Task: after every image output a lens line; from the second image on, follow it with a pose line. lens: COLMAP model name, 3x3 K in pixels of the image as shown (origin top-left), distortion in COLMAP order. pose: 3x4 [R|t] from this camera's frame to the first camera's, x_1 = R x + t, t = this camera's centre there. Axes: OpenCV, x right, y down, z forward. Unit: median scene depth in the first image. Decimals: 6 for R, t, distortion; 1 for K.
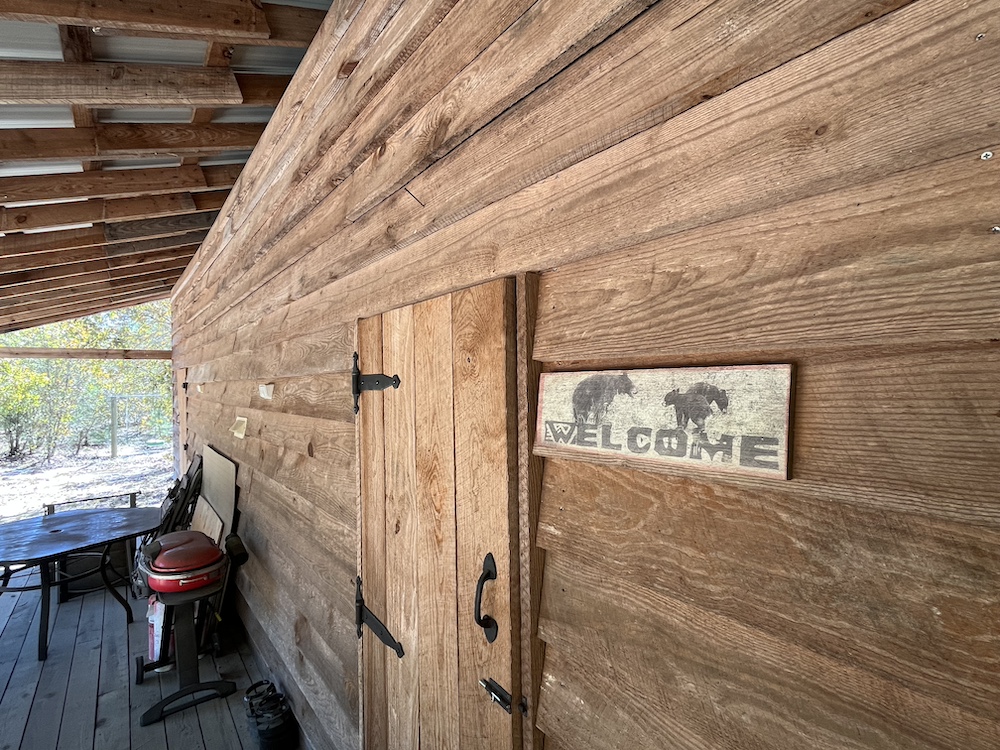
lens RADIAL K [[495.6, 0, 500.0], [0, 495.6, 375.0], [0, 0, 1]] dist [-0.000178, -0.000002]
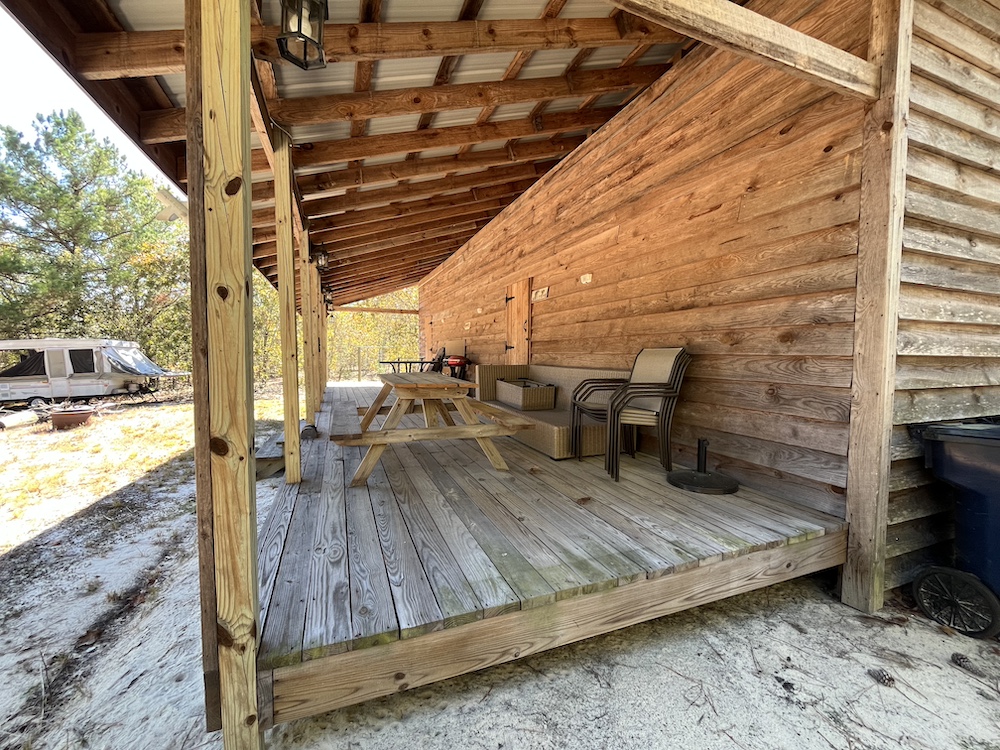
lens RADIAL K [[410.2, 0, 500.0], [0, 410.2, 375.0], [0, 0, 1]] dist [-0.001875, -0.000220]
pose [[0.961793, 0.036689, -0.271309, 0.544063], [-0.018564, 0.997439, 0.069077, 0.339011], [0.273148, -0.061401, 0.960010, -2.071442]]
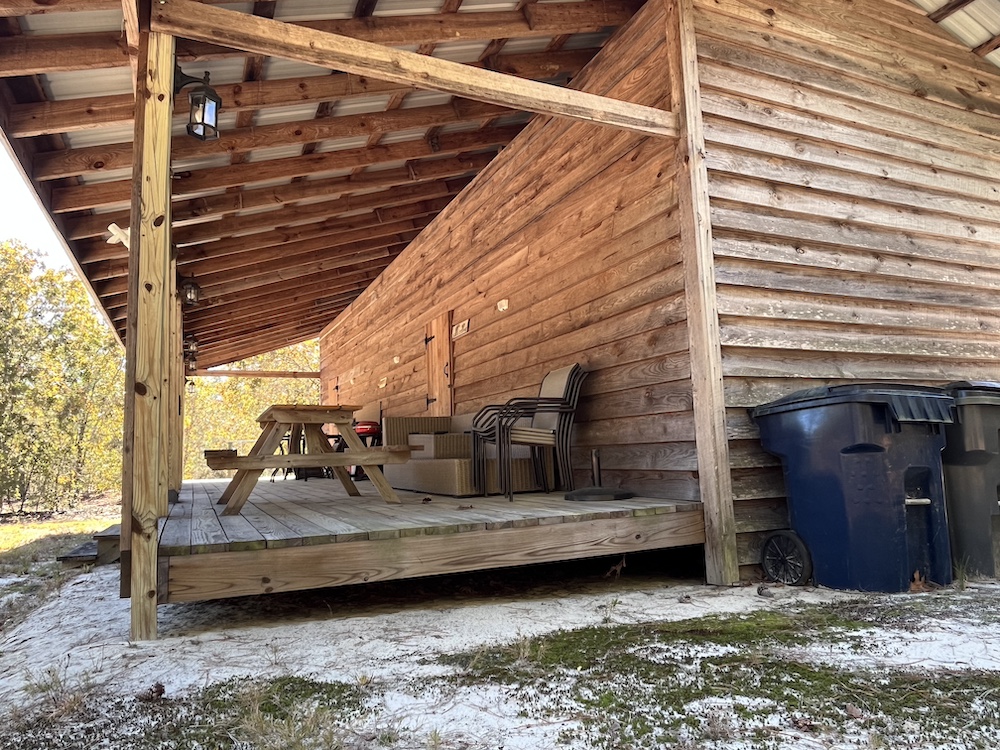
lens RADIAL K [[655.0, 0, 500.0], [0, 655.0, 375.0], [0, 0, 1]] dist [0.001975, -0.000724]
pose [[0.976130, -0.044854, -0.212506, 0.944985], [0.024019, 0.994735, -0.099628, 0.566062], [0.215856, 0.092146, 0.972068, -2.671082]]
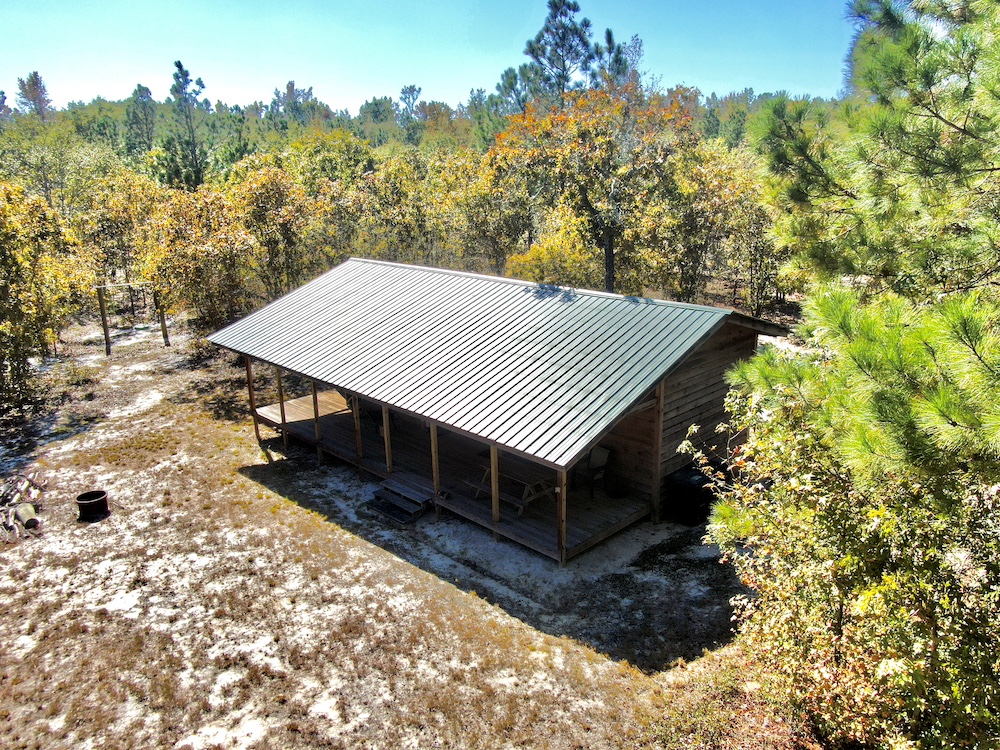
lens RADIAL K [[714.0, 0, 500.0], [0, 714.0, 375.0], [0, 0, 1]] dist [-0.005745, -0.002993]
pose [[0.993822, -0.041009, 0.103131, -0.928457], [0.009882, 0.958238, 0.285802, -2.257024], [-0.110544, -0.283017, 0.952723, -6.682747]]
